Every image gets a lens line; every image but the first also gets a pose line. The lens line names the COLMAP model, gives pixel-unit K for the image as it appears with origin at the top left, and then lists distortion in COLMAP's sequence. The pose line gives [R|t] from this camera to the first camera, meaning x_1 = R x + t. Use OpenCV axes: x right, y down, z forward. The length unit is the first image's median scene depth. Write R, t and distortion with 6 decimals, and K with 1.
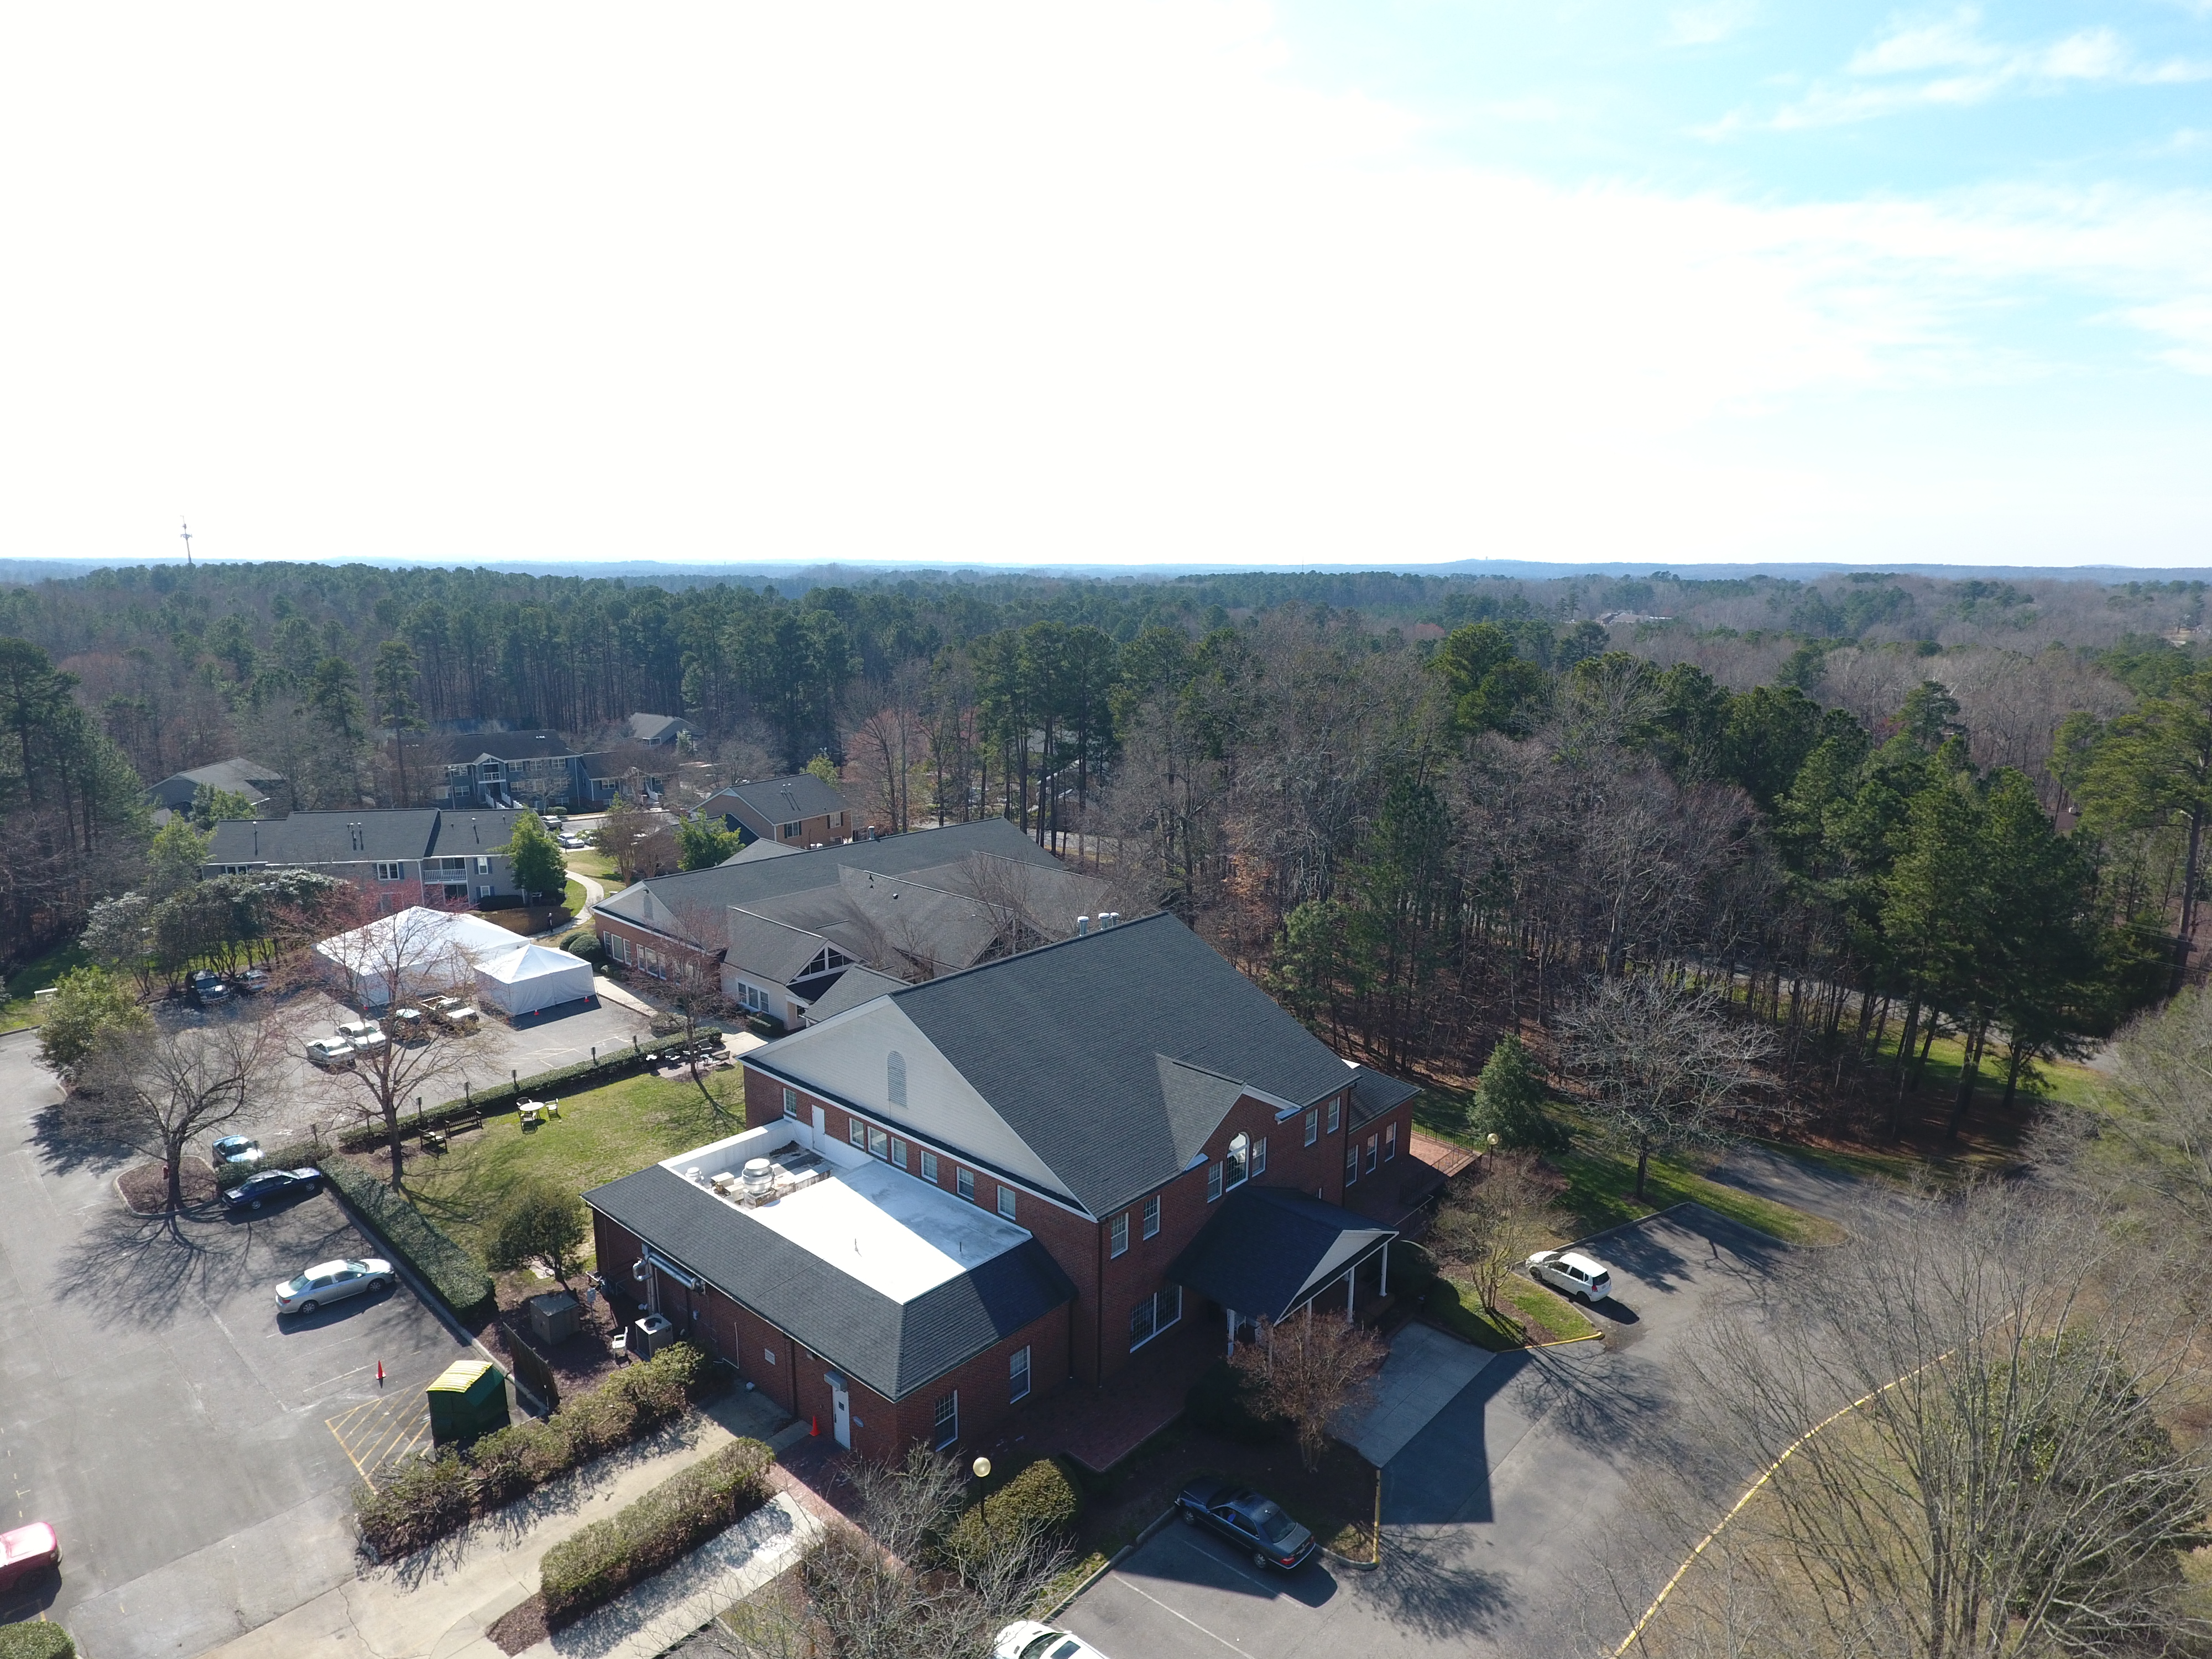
lens RADIAL K [[1294.7, 0, 1117.6], [0, 1294.7, 856.2], [0, 0, 1]] dist [0.000998, -0.002412]
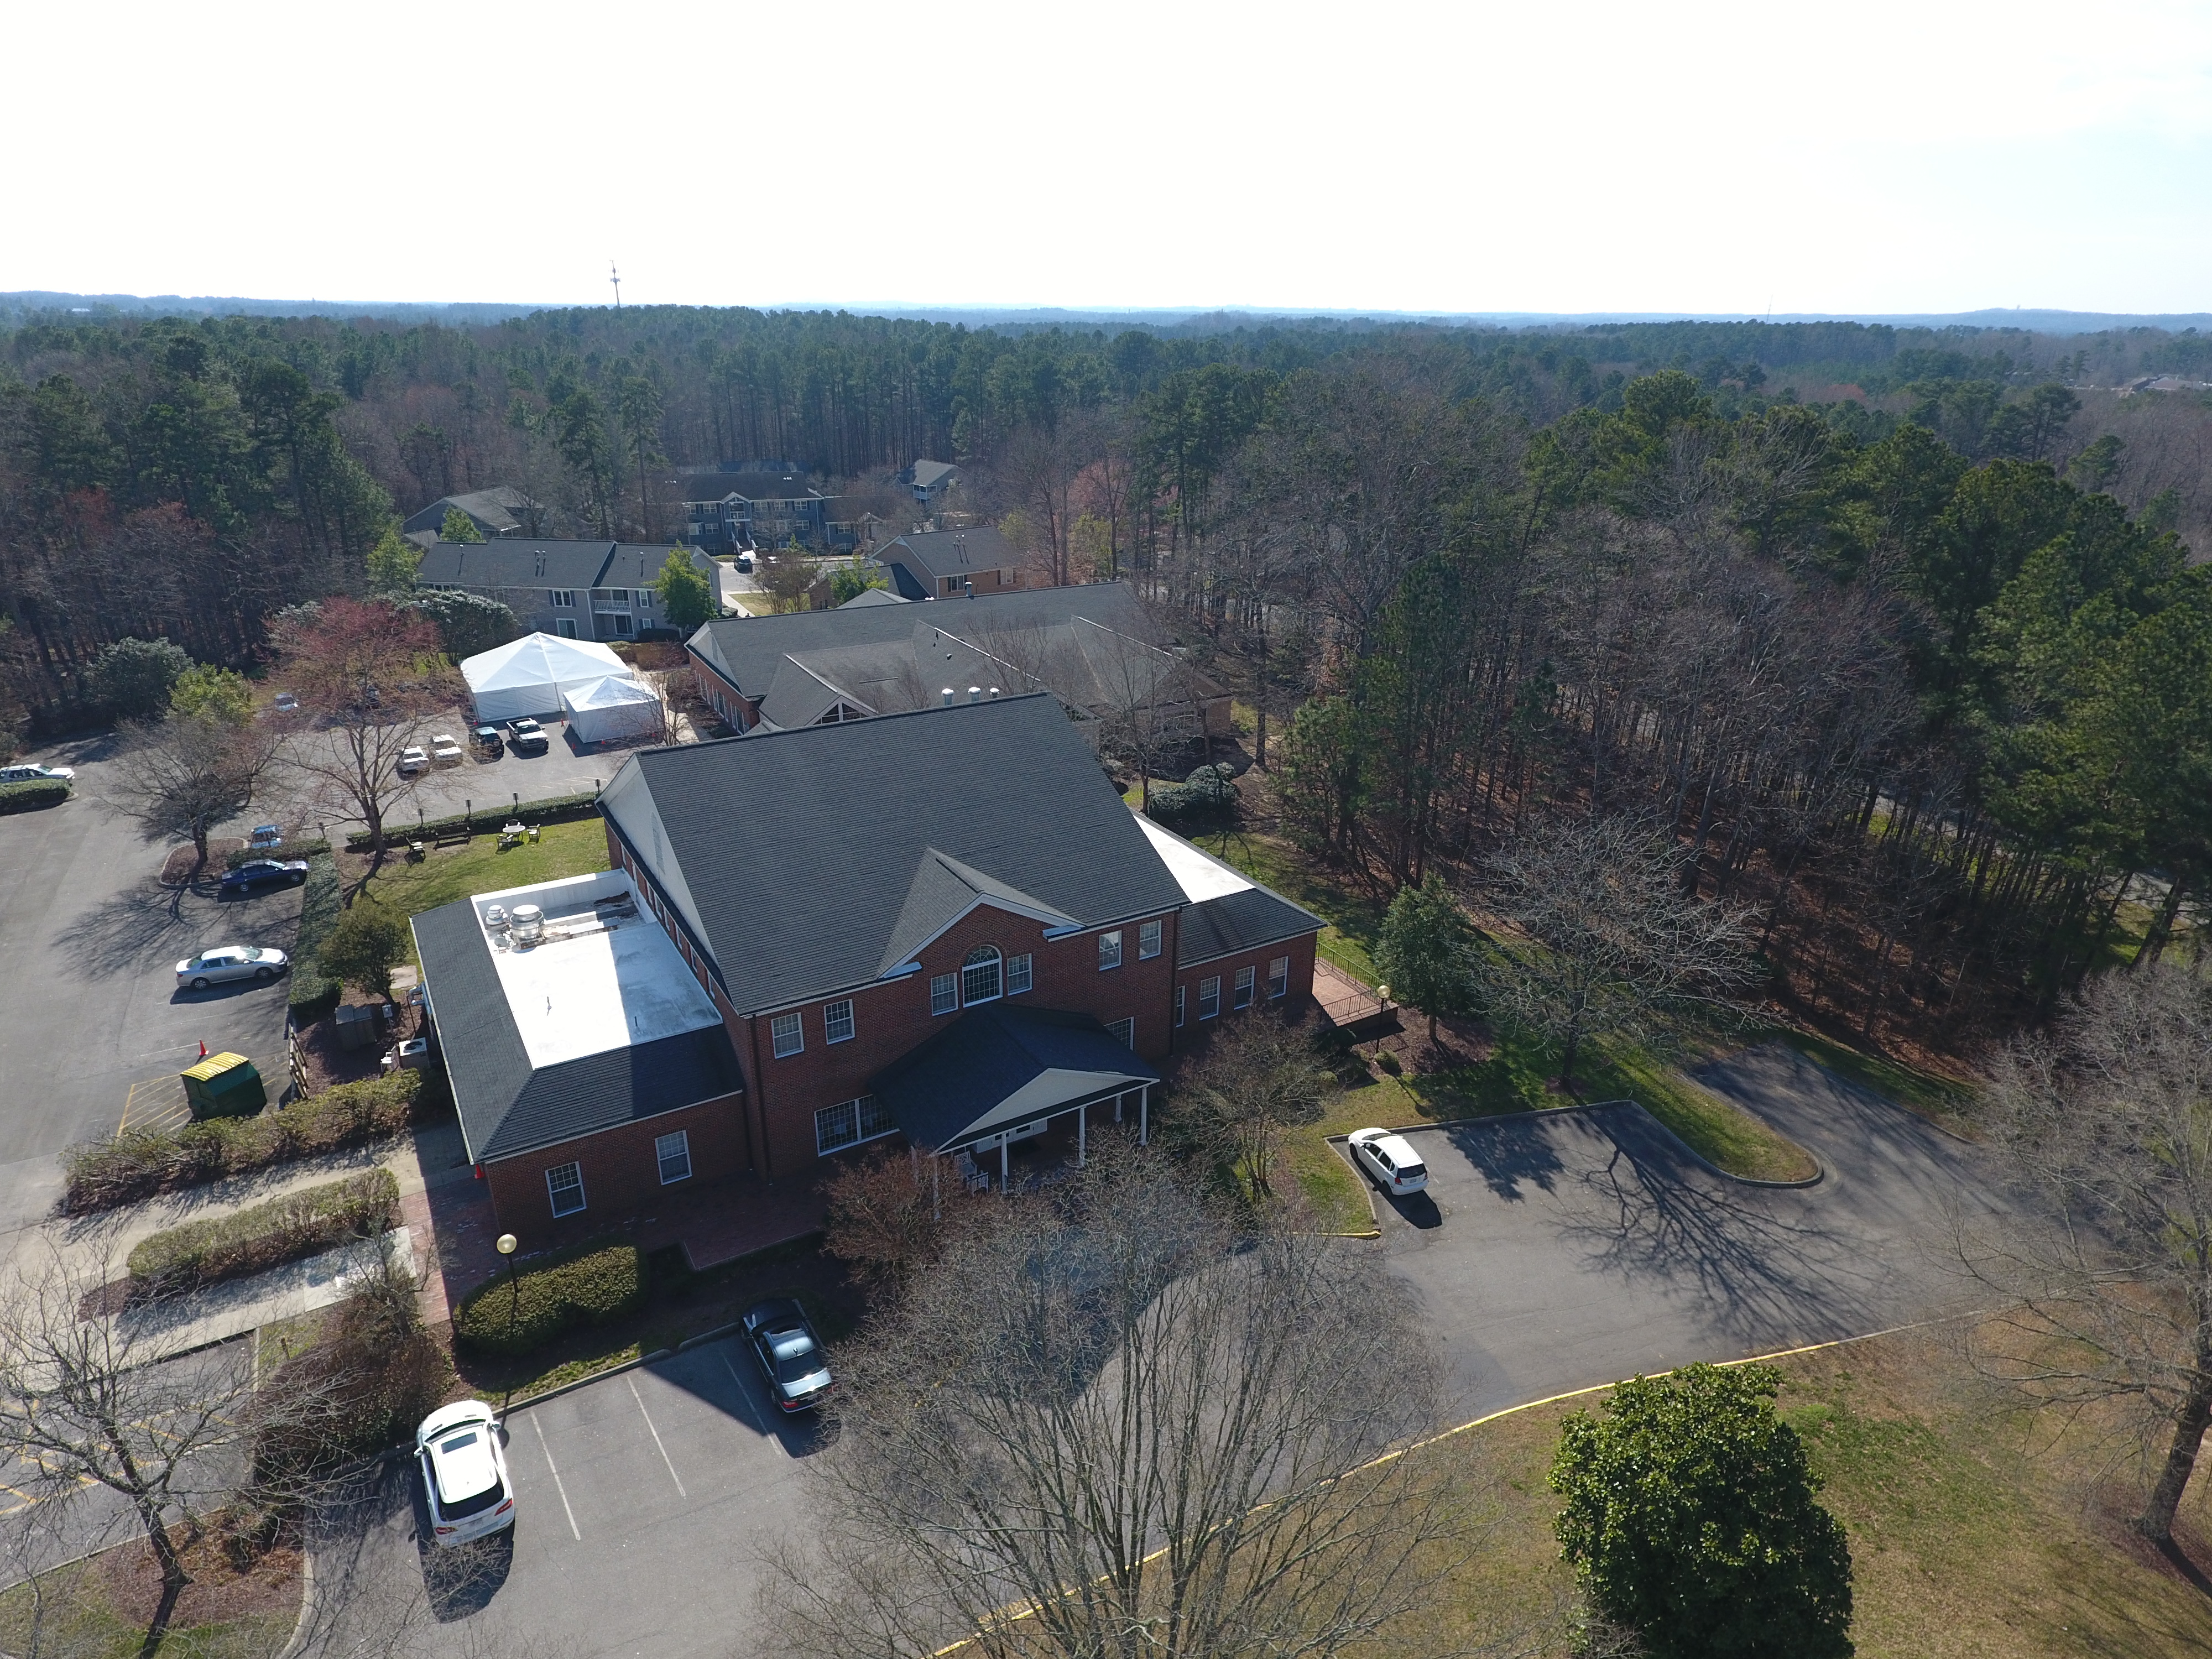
lens RADIAL K [[1294.7, 0, 1117.6], [0, 1294.7, 856.2], [0, 0, 1]] dist [0.000998, -0.002412]
pose [[0.955305, 0.116939, -0.271509, 0.332404], [-0.067712, 0.980574, 0.184091, -0.013404], [0.287762, -0.157479, 0.944666, 0.154351]]
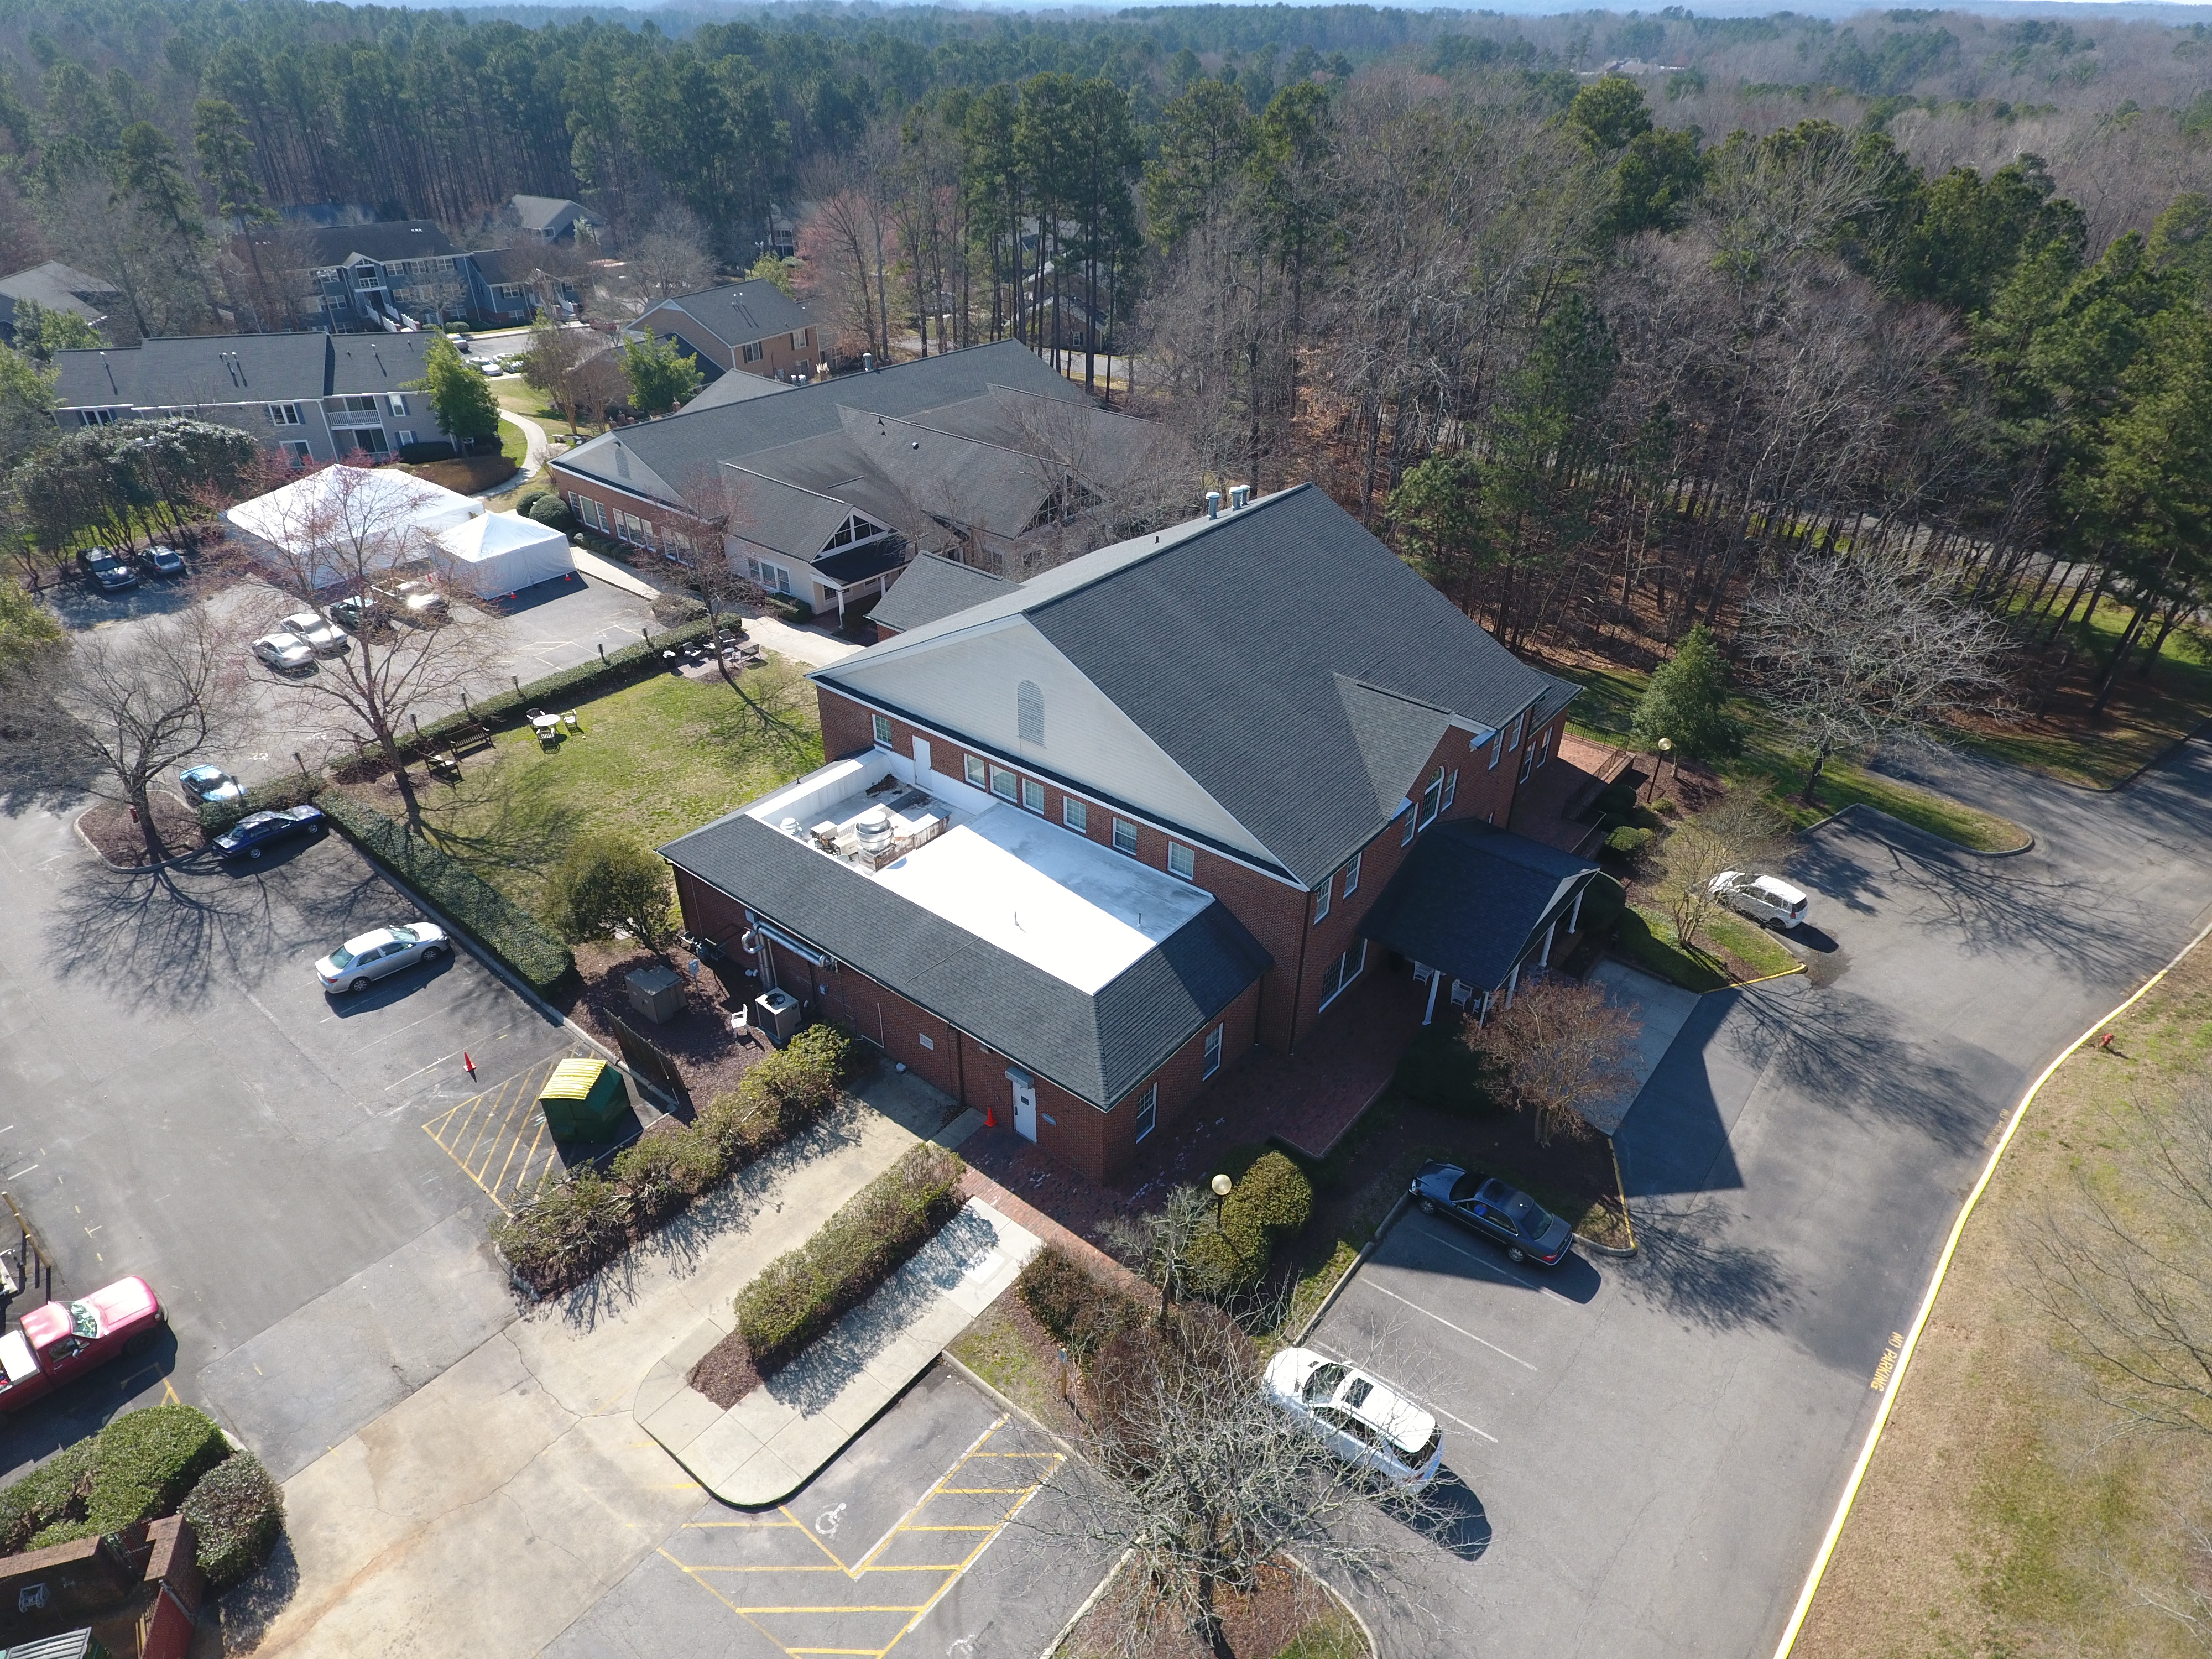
lens RADIAL K [[1294.7, 0, 1117.6], [0, 1294.7, 856.2], [0, 0, 1]] dist [0.000998, -0.002412]
pose [[0.998614, -0.025661, 0.045957, -0.124518], [0.007513, 0.933659, 0.358083, -0.030343], [-0.052097, -0.357242, 0.932558, 0.156444]]
